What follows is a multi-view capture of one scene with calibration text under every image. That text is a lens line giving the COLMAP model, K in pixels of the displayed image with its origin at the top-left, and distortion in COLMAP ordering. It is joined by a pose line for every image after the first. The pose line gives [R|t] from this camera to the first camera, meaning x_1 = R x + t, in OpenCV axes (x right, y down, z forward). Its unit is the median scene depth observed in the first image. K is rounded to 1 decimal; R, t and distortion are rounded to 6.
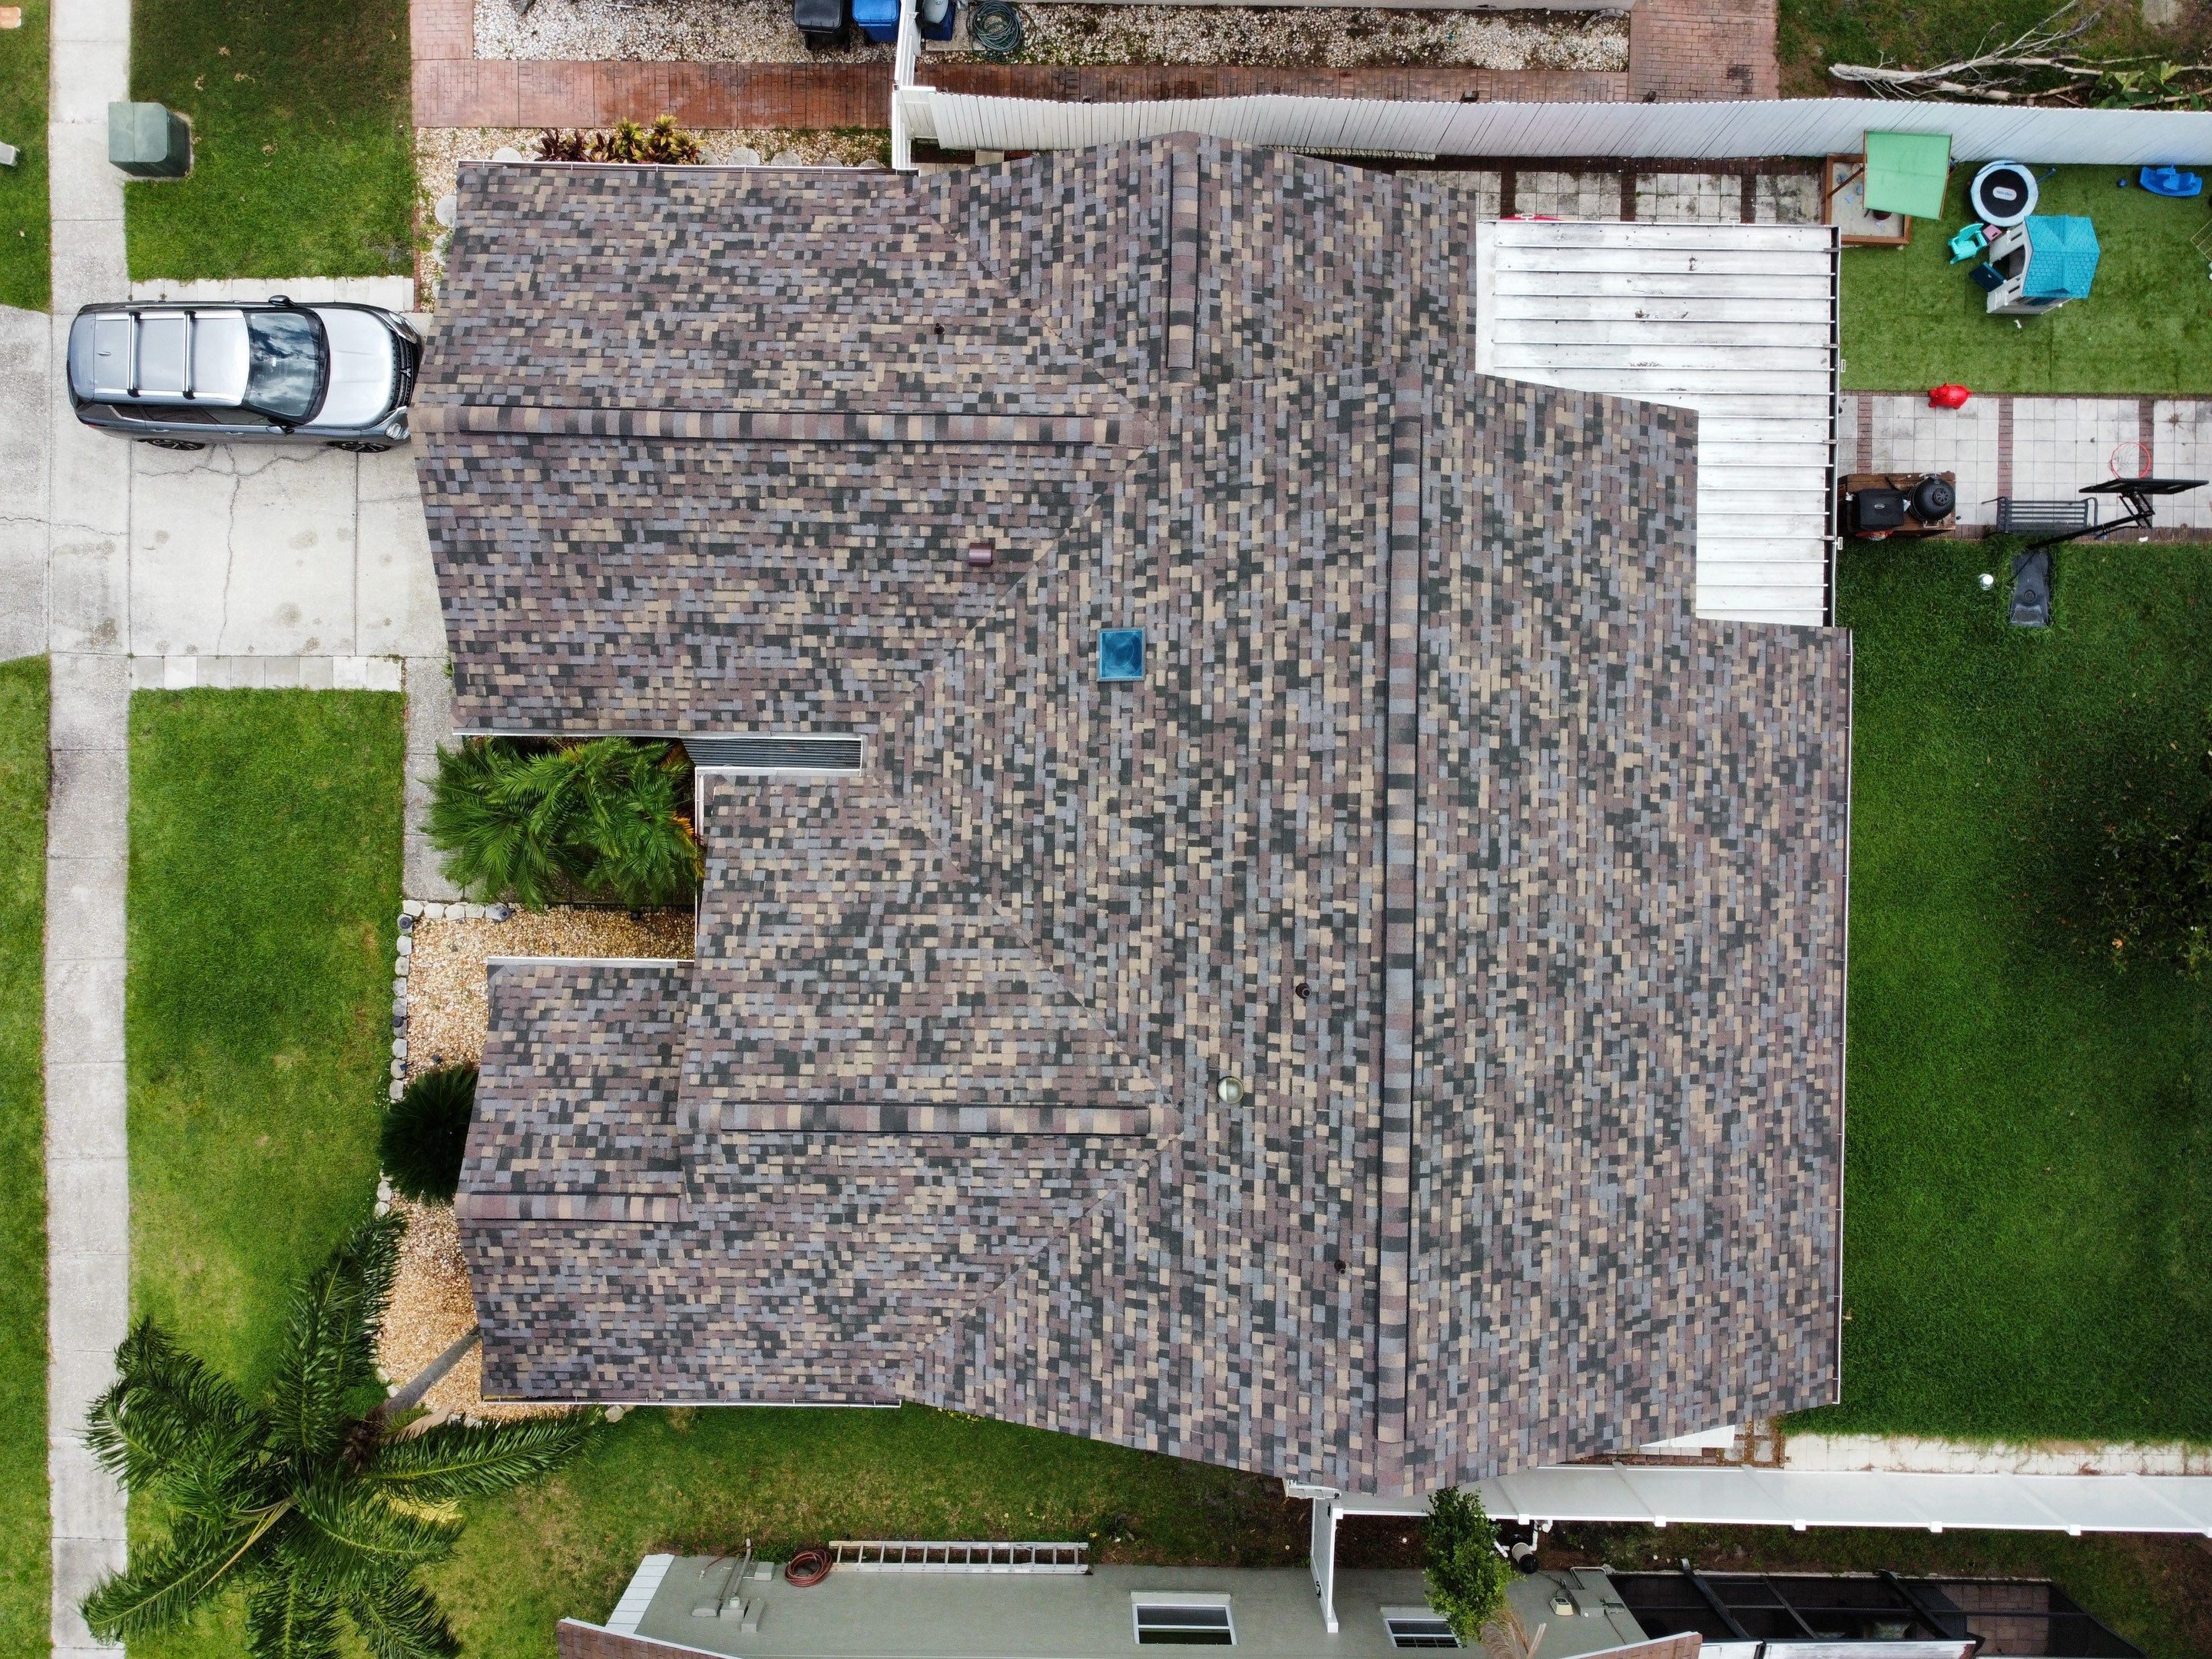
lens RADIAL K [[1668.5, 0, 1075.9], [0, 1668.5, 806.8], [0, 0, 1]] dist [-0.000301, -0.005992]
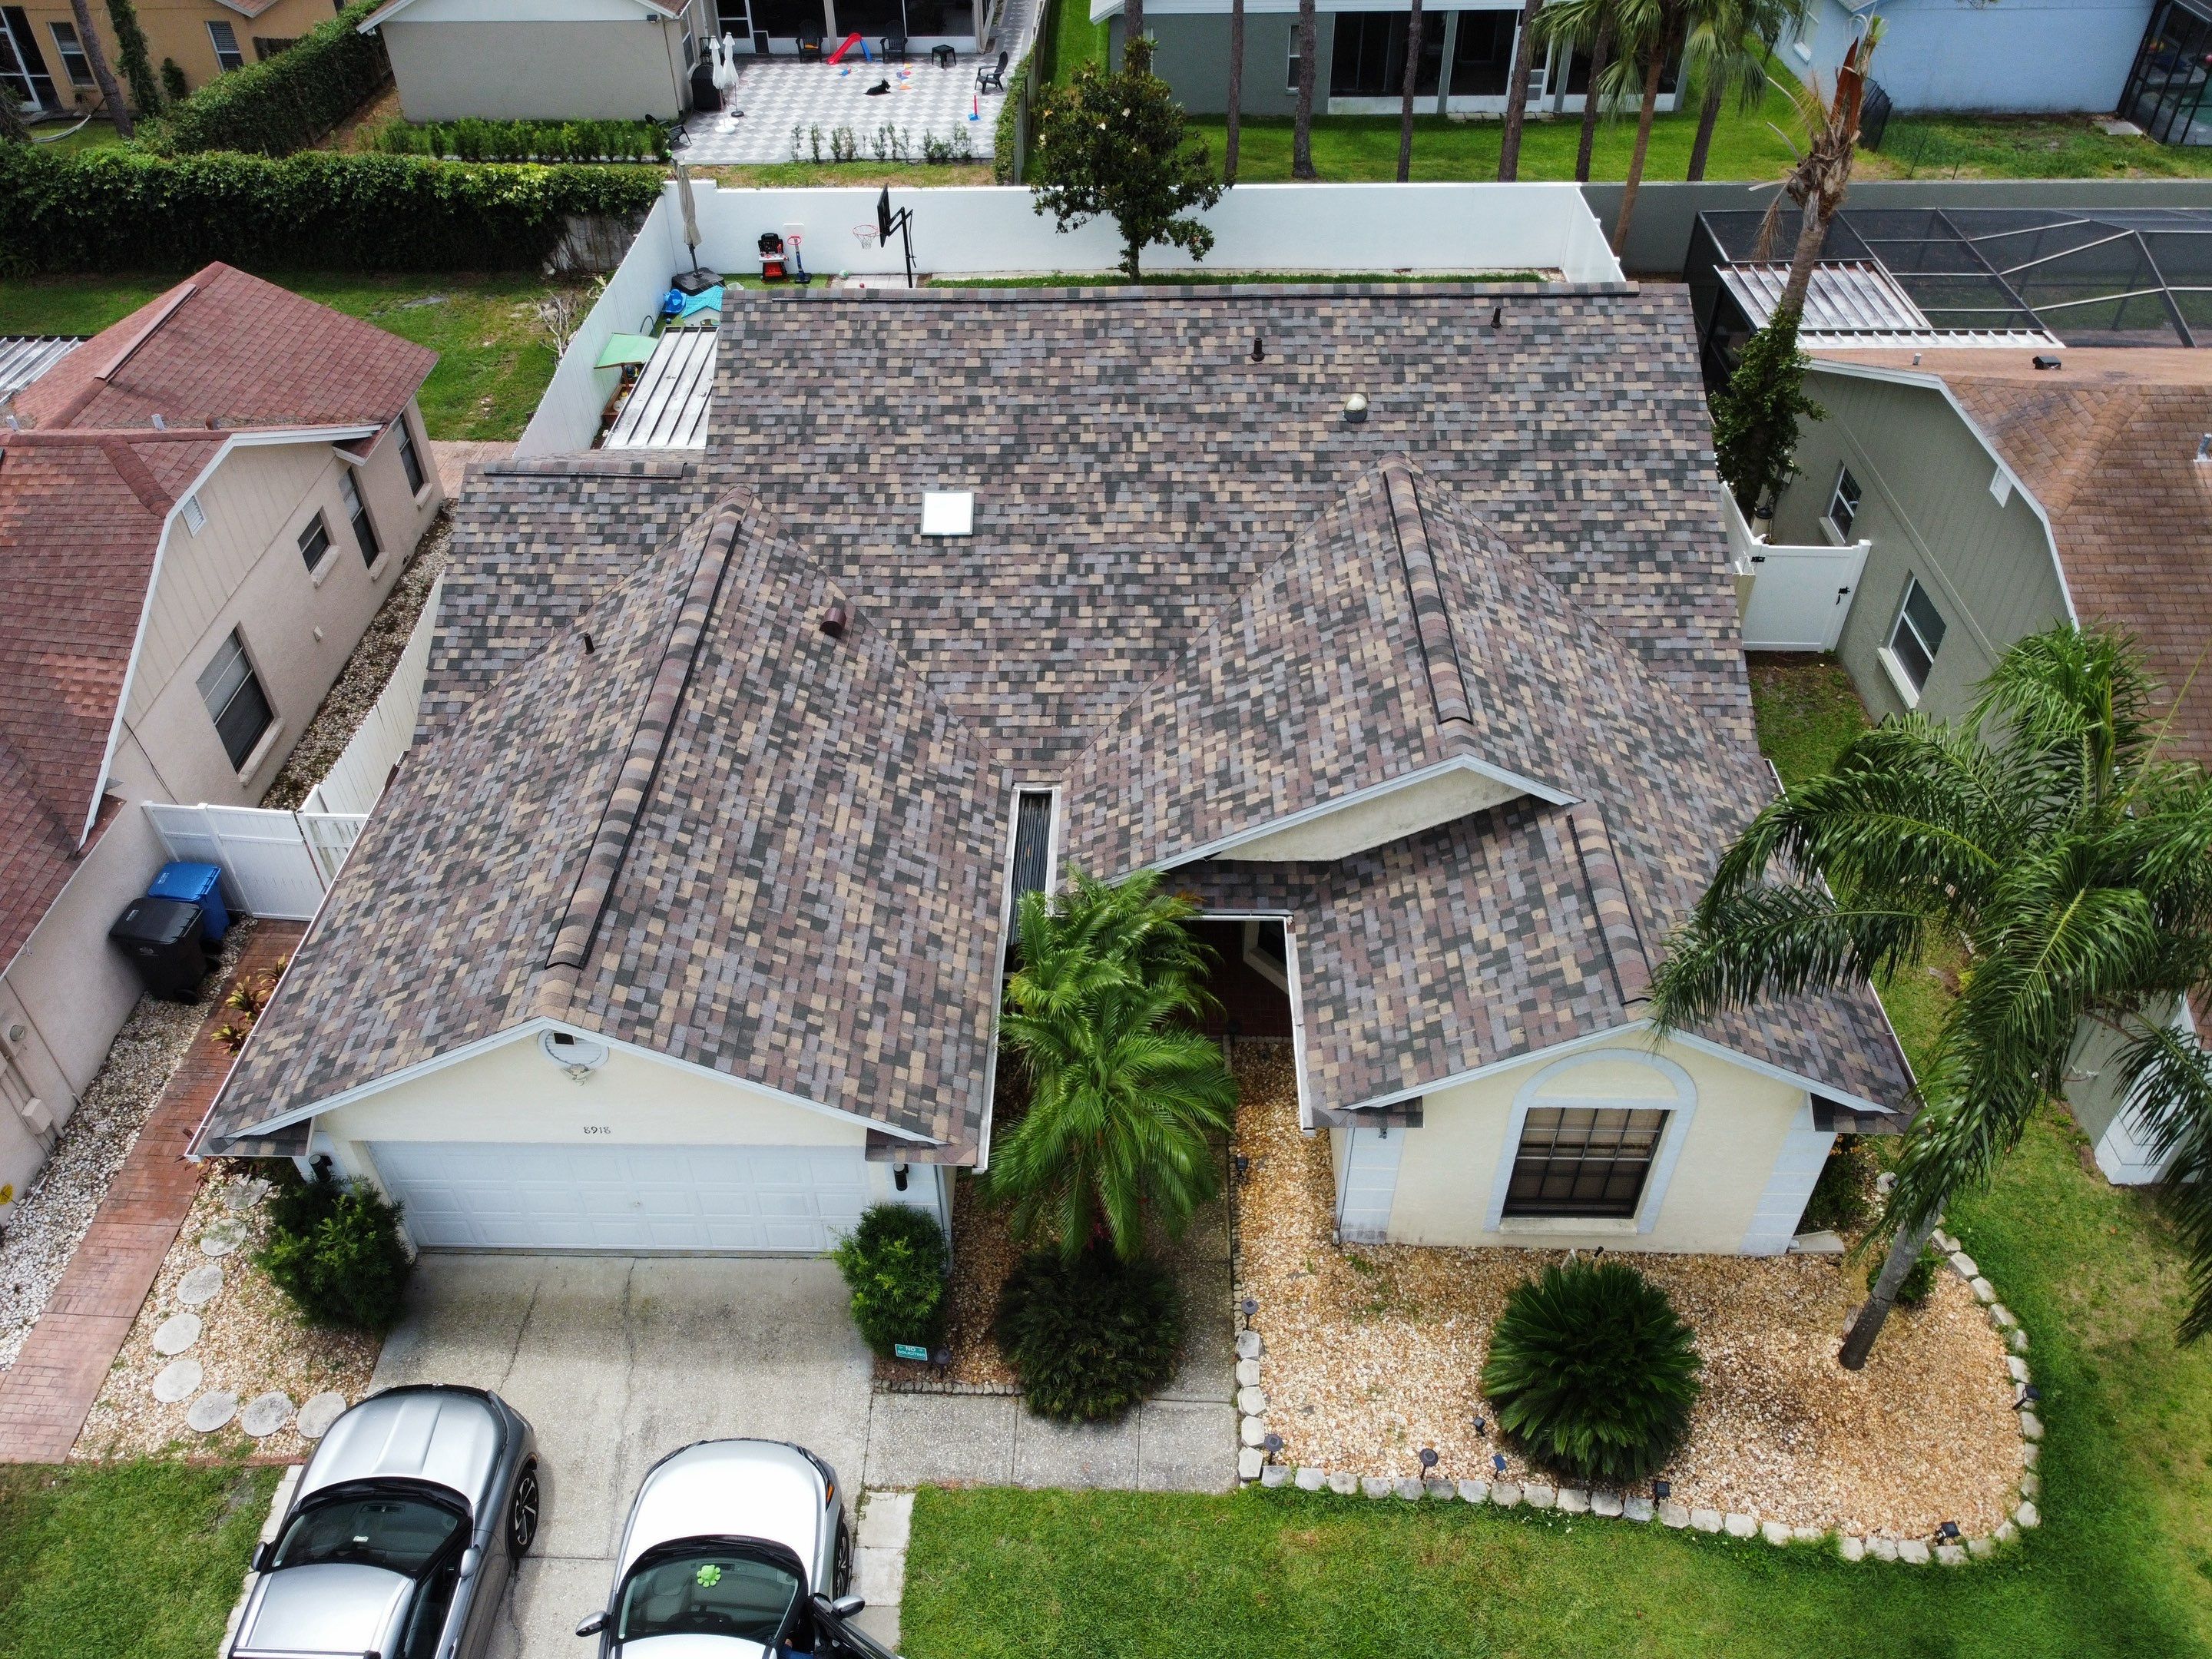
lens RADIAL K [[1668.5, 0, 1073.4], [0, 1668.5, 810.8], [0, 0, 1]] dist [-0.000301, -0.005992]
pose [[0.017512, -0.655049, 0.755384, -0.858979], [0.999508, -0.008183, -0.030267, 0.016285], [0.026007, 0.755542, 0.654583, 0.459146]]
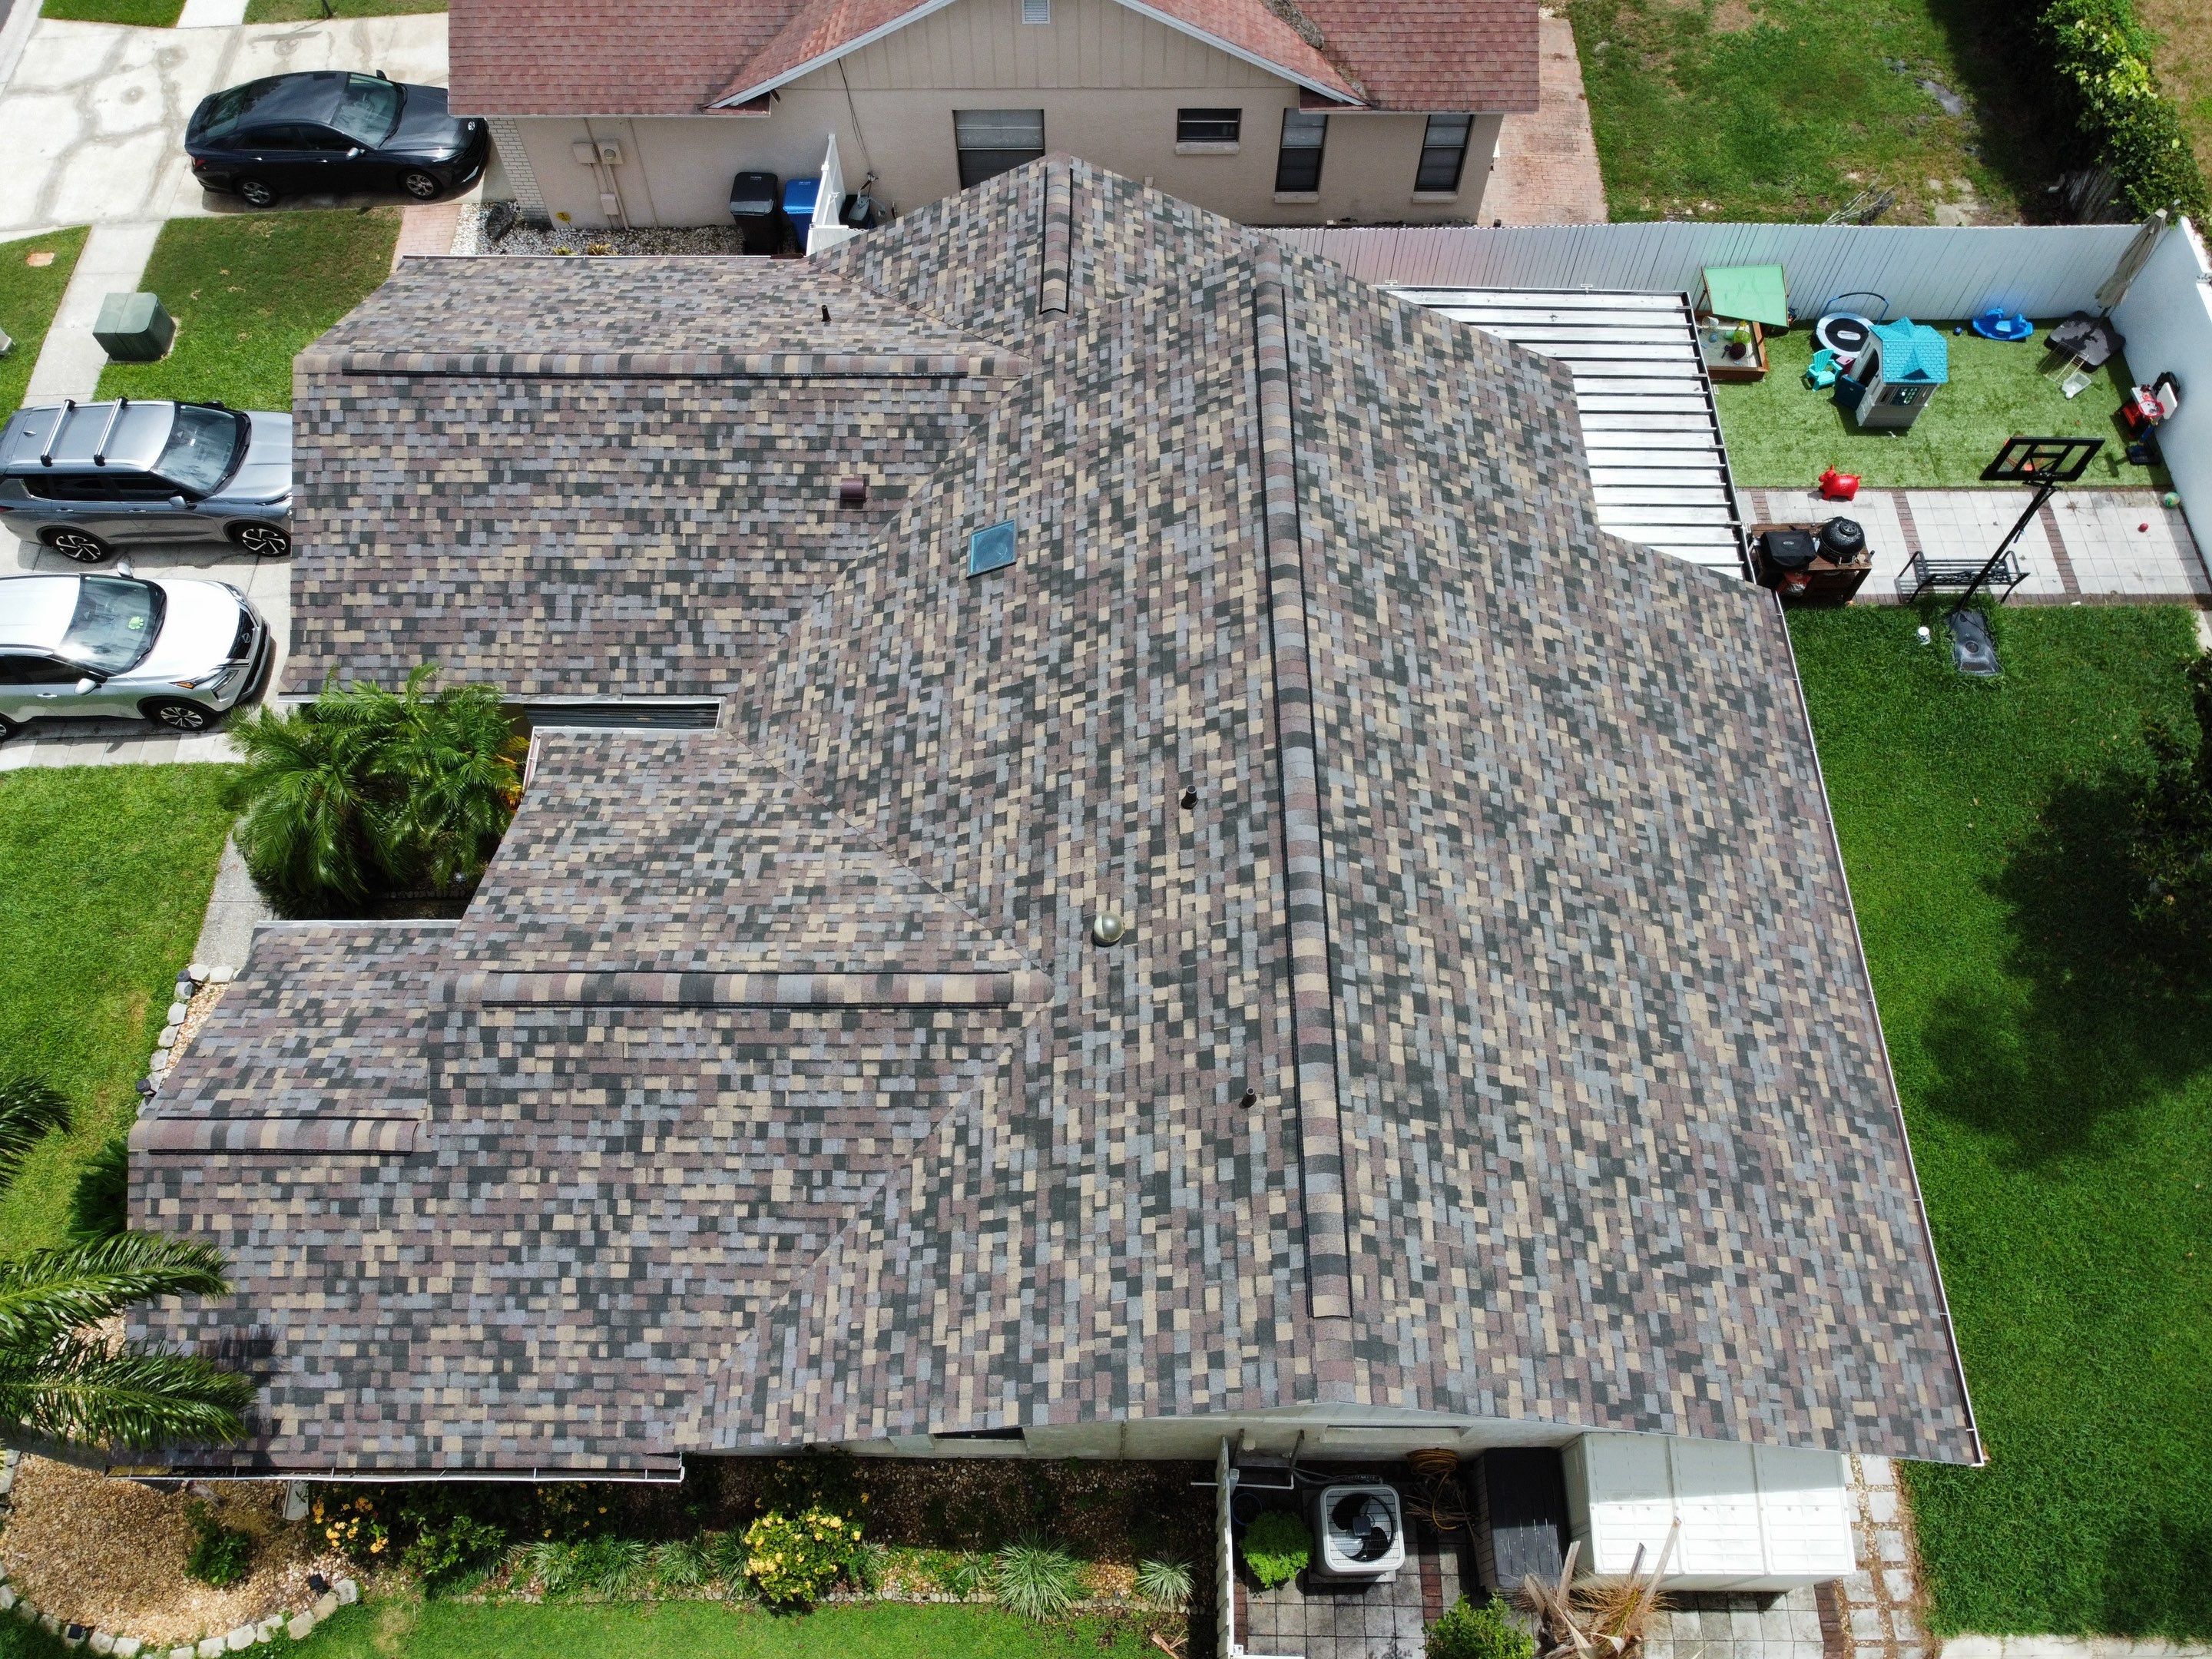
lens RADIAL K [[1668.5, 0, 1082.2], [0, 1668.5, 810.4], [0, 0, 1]] dist [-0.000301, -0.005992]
pose [[0.999929, -0.010074, -0.006417, 0.081283], [0.005659, 0.872704, -0.488216, 0.492325], [0.010519, 0.488145, 0.872699, 0.246513]]
